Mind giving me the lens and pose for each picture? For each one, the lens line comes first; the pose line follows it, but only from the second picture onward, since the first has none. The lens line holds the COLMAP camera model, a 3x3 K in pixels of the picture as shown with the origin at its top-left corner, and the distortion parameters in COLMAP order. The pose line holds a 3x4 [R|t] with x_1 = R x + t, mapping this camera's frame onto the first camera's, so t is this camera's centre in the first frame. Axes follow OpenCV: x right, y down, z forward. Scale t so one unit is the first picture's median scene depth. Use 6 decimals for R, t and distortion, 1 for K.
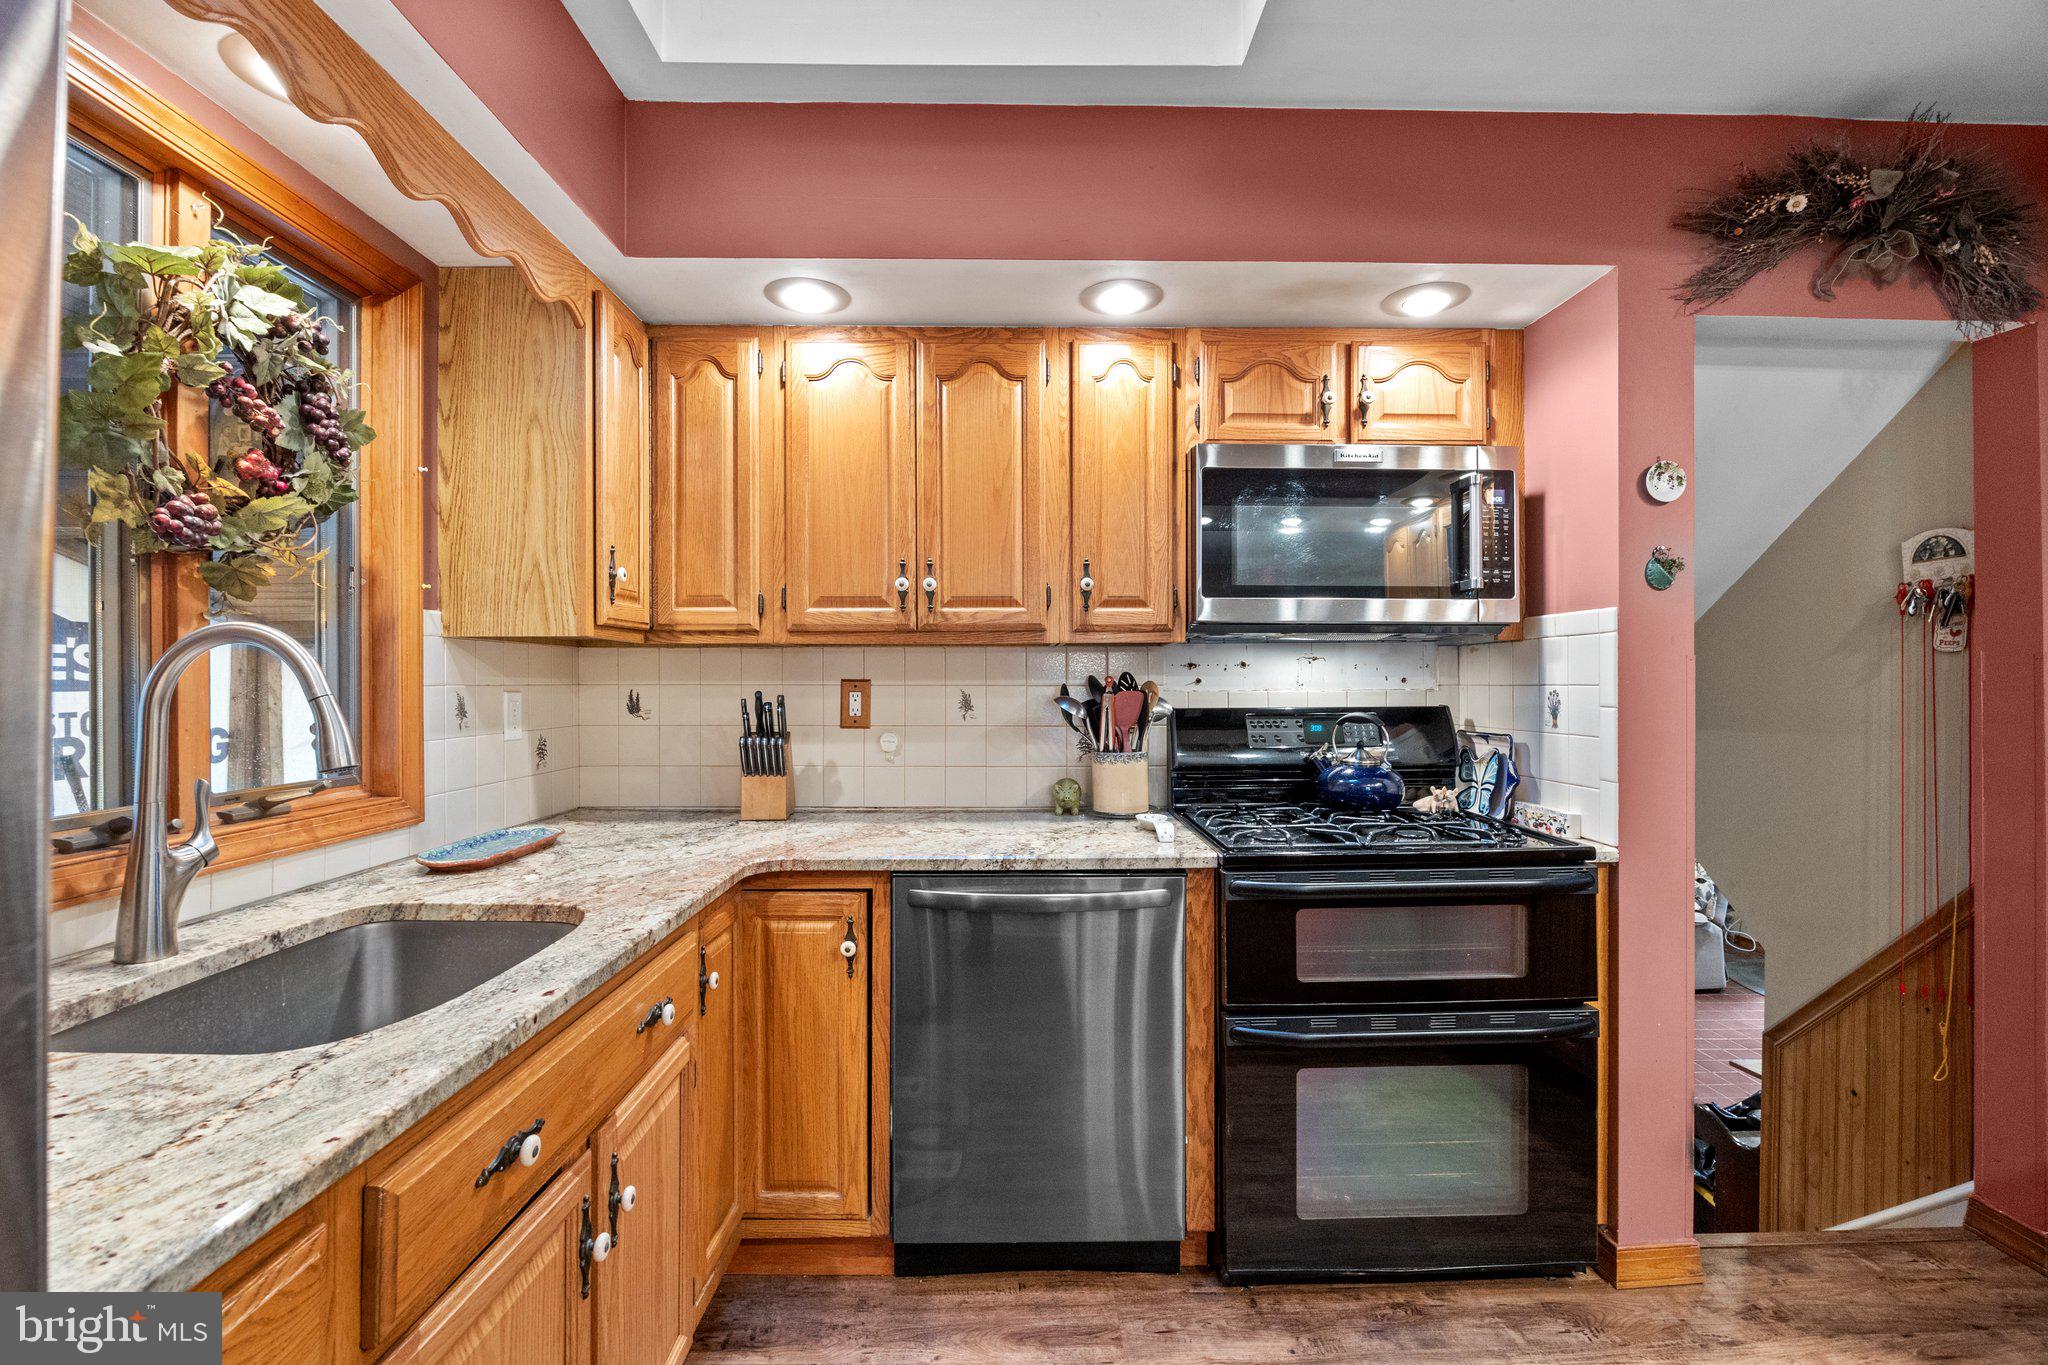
lens RADIAL K [[908.3, 0, 1028.0], [0, 908.3, 677.8], [0, 0, 1]] dist [-0.015001, 0.000882]
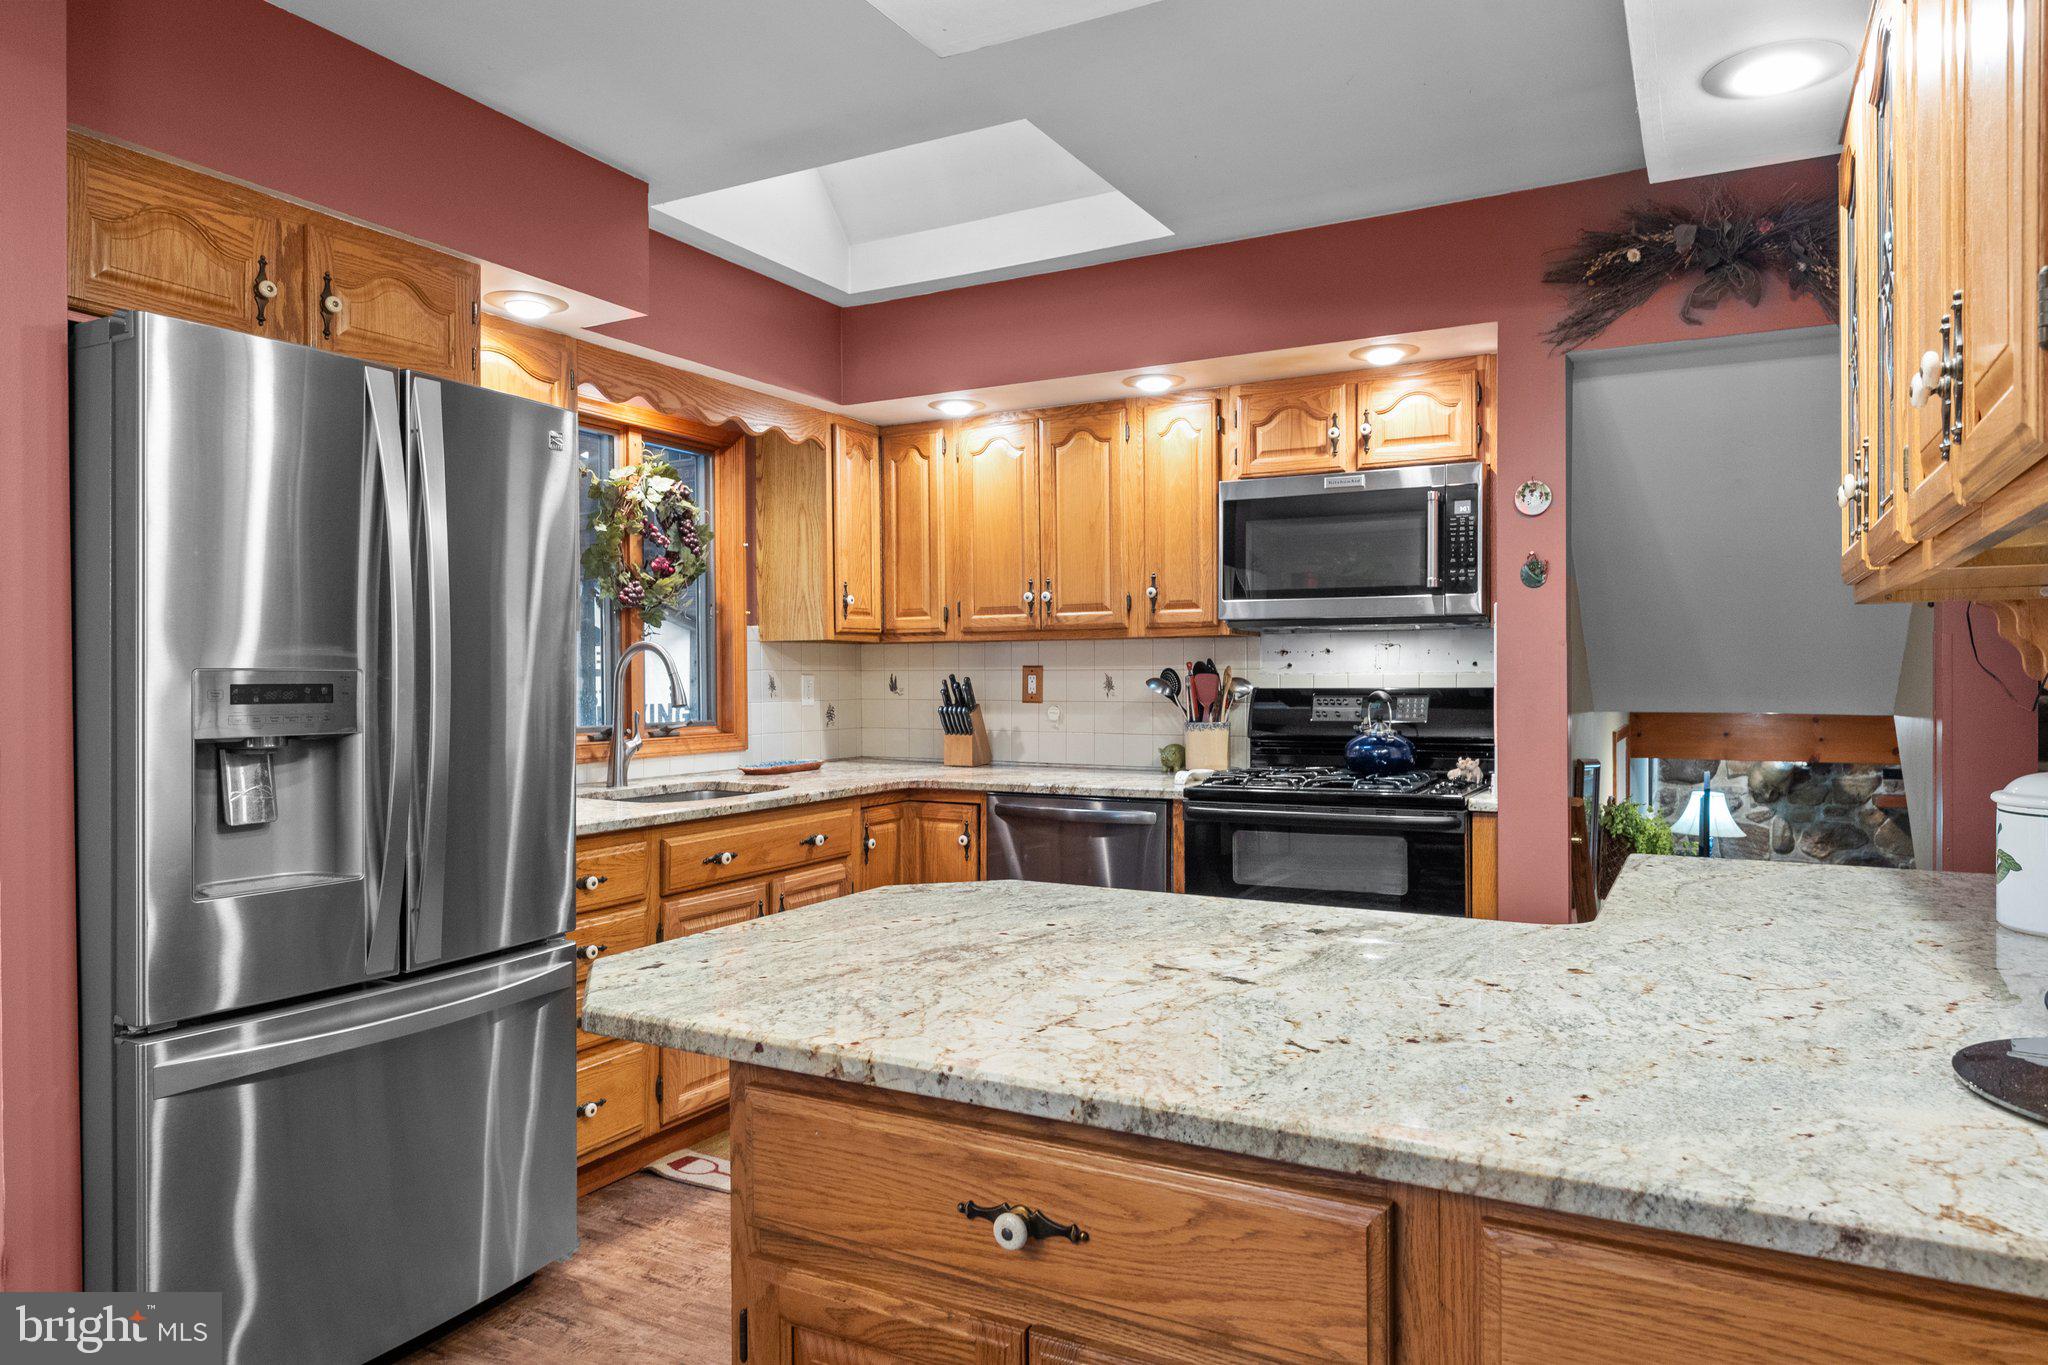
lens RADIAL K [[1298.5, 0, 1022.6], [0, 1298.5, 675.9], [0, 0, 1]] dist [-0.001837, -0.001222]
pose [[0.866178, -0.001183, -0.499735, 0.854506], [0.005415, 0.999961, 0.007019, 0.003925], [0.499707, -0.008786, 0.866150, -0.737675]]
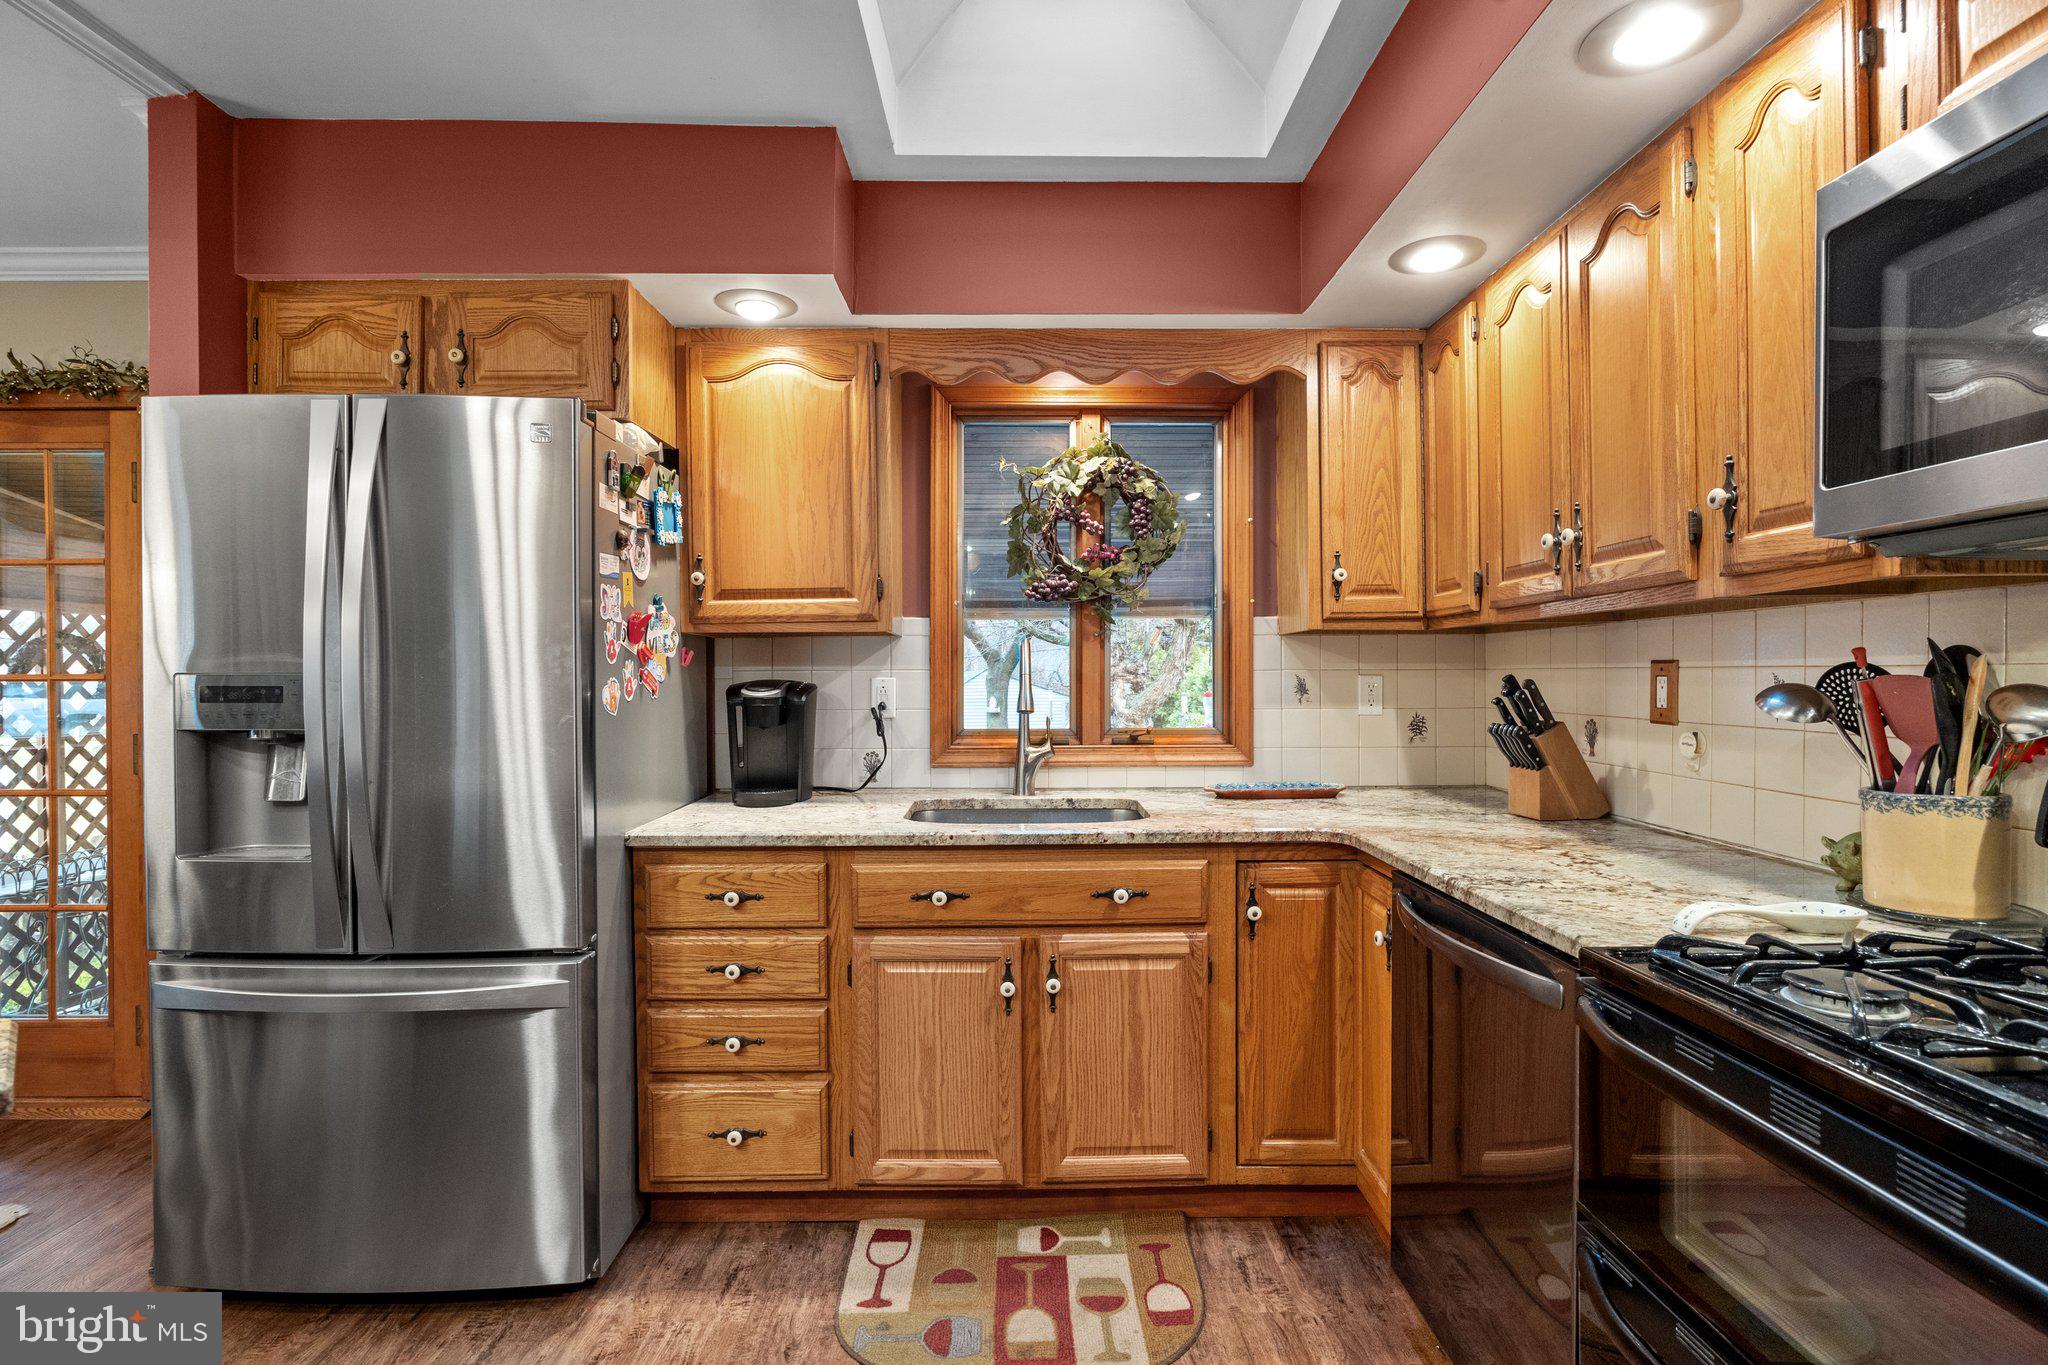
lens RADIAL K [[958.5, 0, 1021.7], [0, 958.5, 680.5], [0, 0, 1]] dist [-0.011682, 0.000276]
pose [[-0.013678, 0.006986, -0.999882, 0.716216], [0.009434, 0.999932, 0.006858, 0.009463], [0.999862, -0.009339, -0.013743, 0.546026]]
